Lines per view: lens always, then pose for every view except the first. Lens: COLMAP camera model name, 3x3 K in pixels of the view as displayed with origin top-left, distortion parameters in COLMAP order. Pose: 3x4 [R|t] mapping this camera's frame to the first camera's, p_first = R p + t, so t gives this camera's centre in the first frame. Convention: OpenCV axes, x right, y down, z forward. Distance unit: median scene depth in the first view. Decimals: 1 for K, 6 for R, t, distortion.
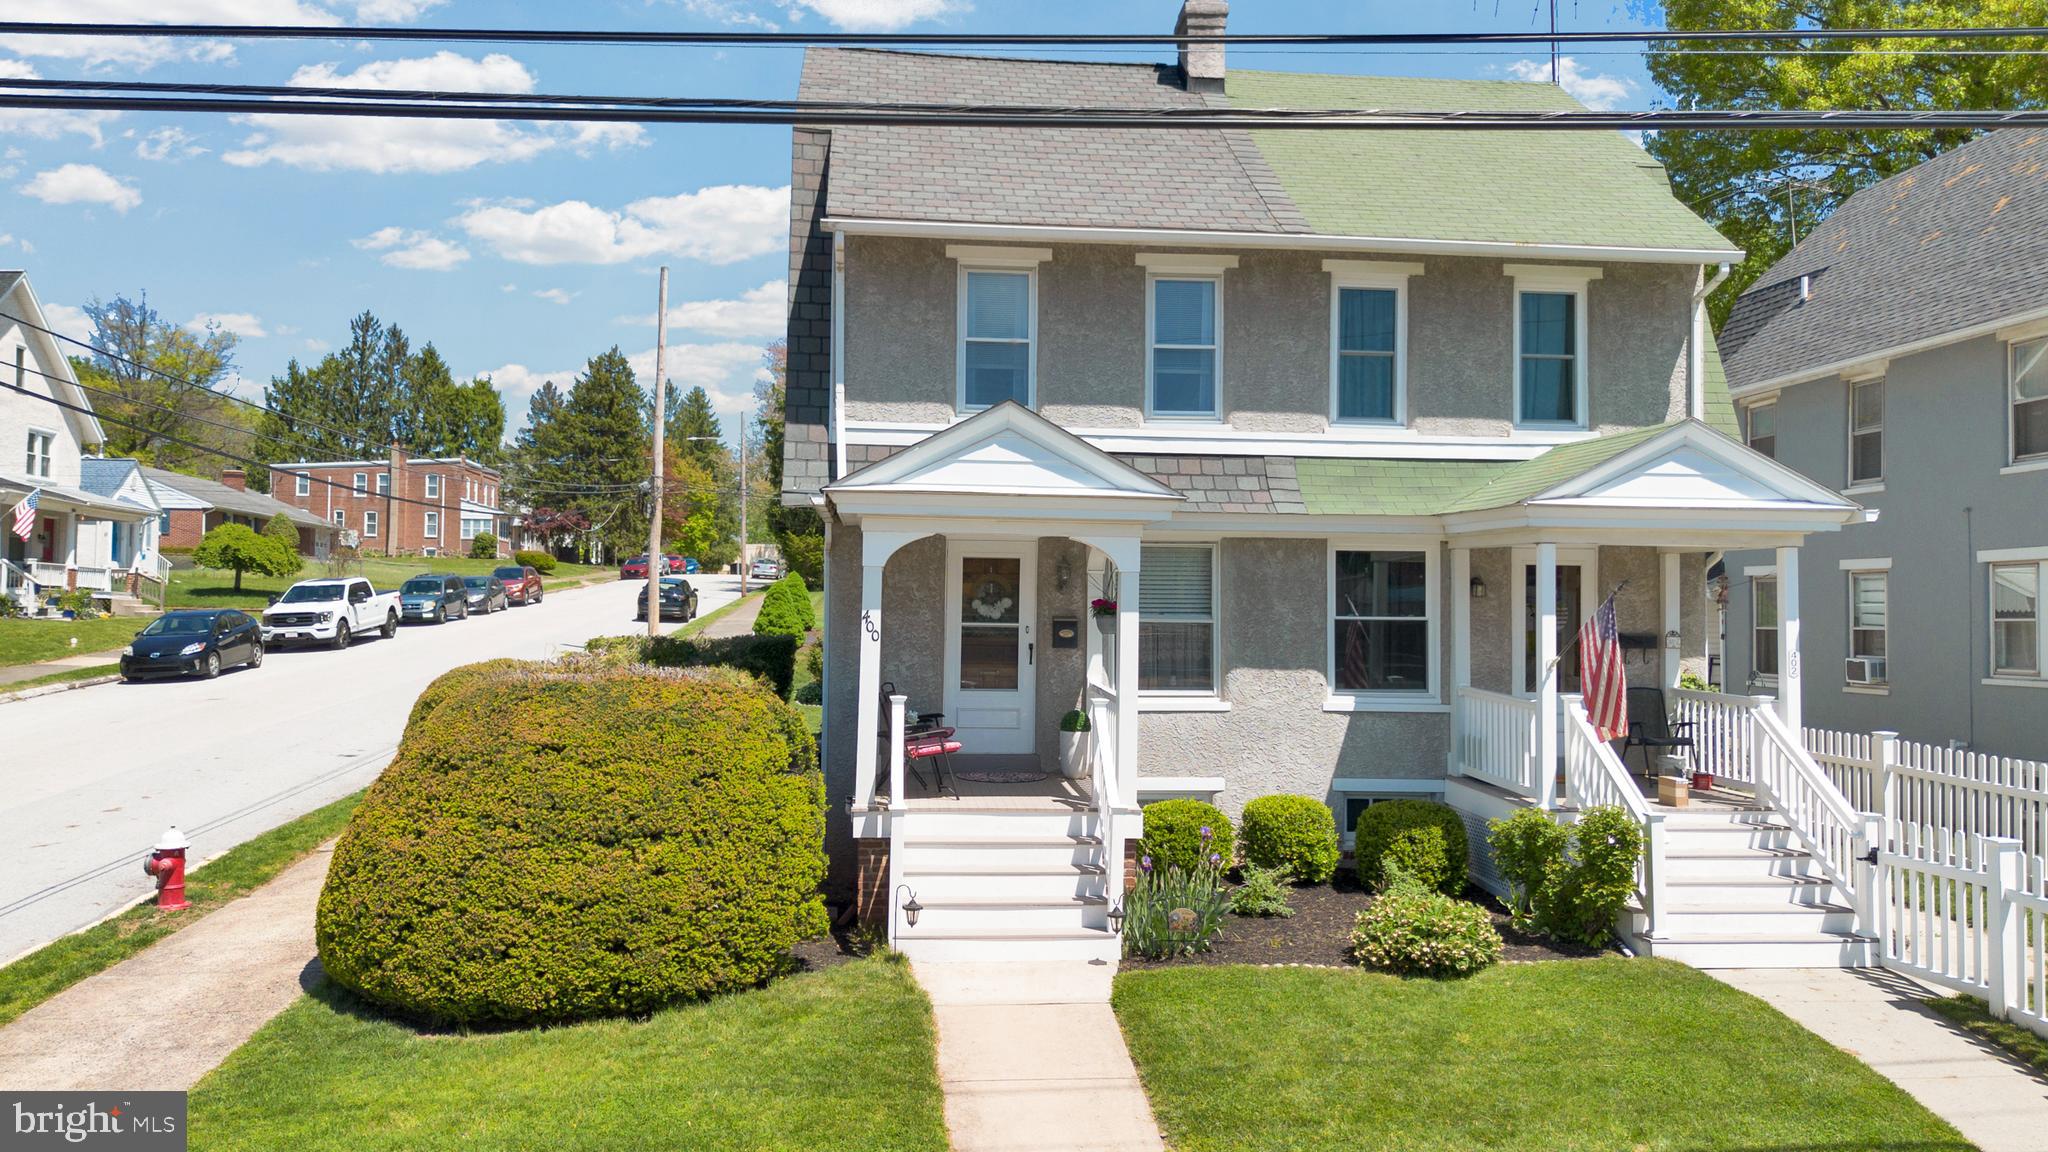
lens RADIAL K [[1474.7, 0, 1024.0], [0, 1474.7, 576.0], [0, 0, 1]] dist [0.069725, -0.072355]
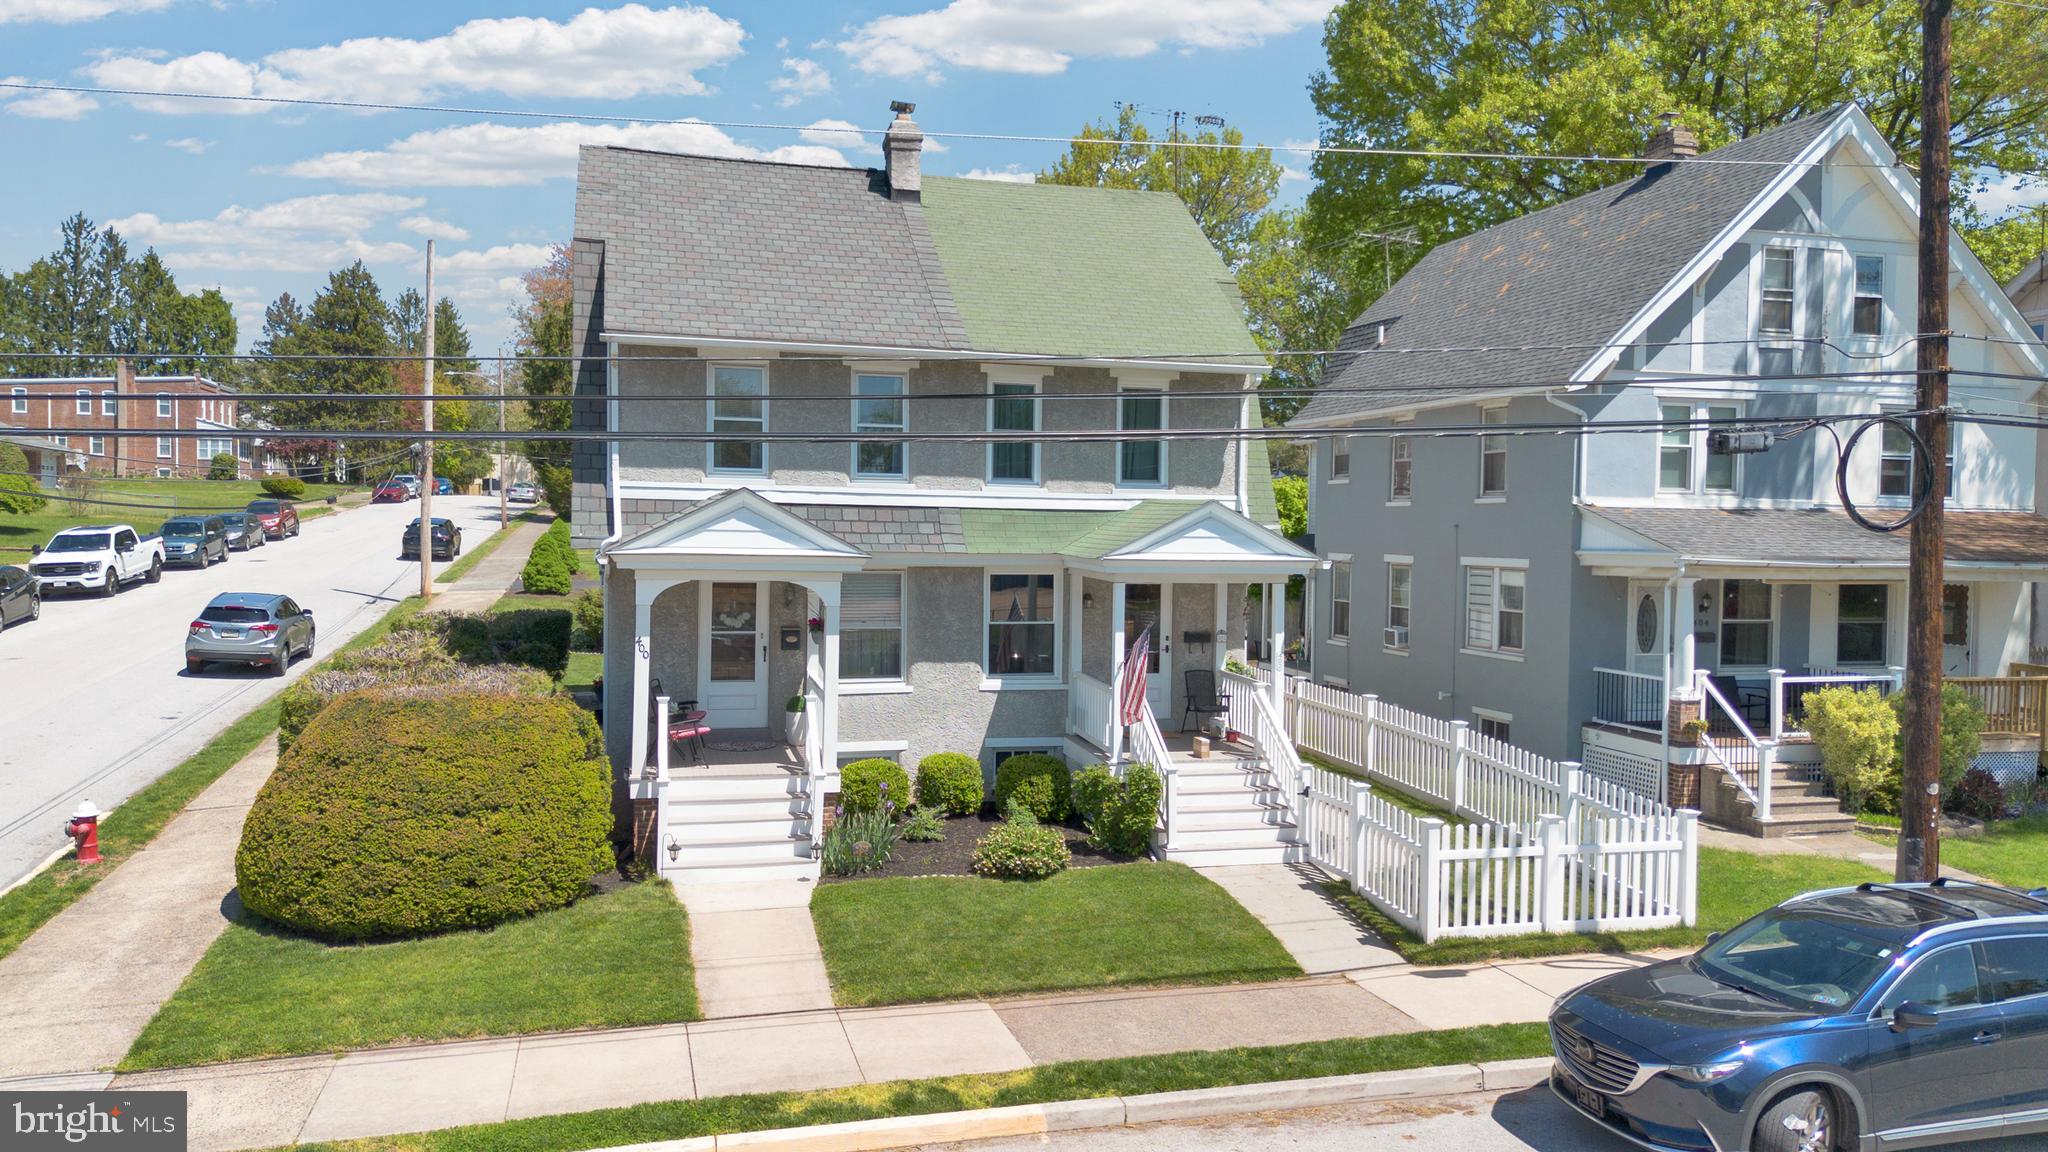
lens RADIAL K [[1449.7, 0, 1024.0], [0, 1449.7, 576.0], [0, 0, 1]] dist [0.080362, -0.079370]
pose [[0.987137, -0.001232, 0.159874, 0.027062], [-0.009118, 0.997909, 0.063989, -0.107226], [-0.159619, -0.064624, 0.985061, -0.352485]]
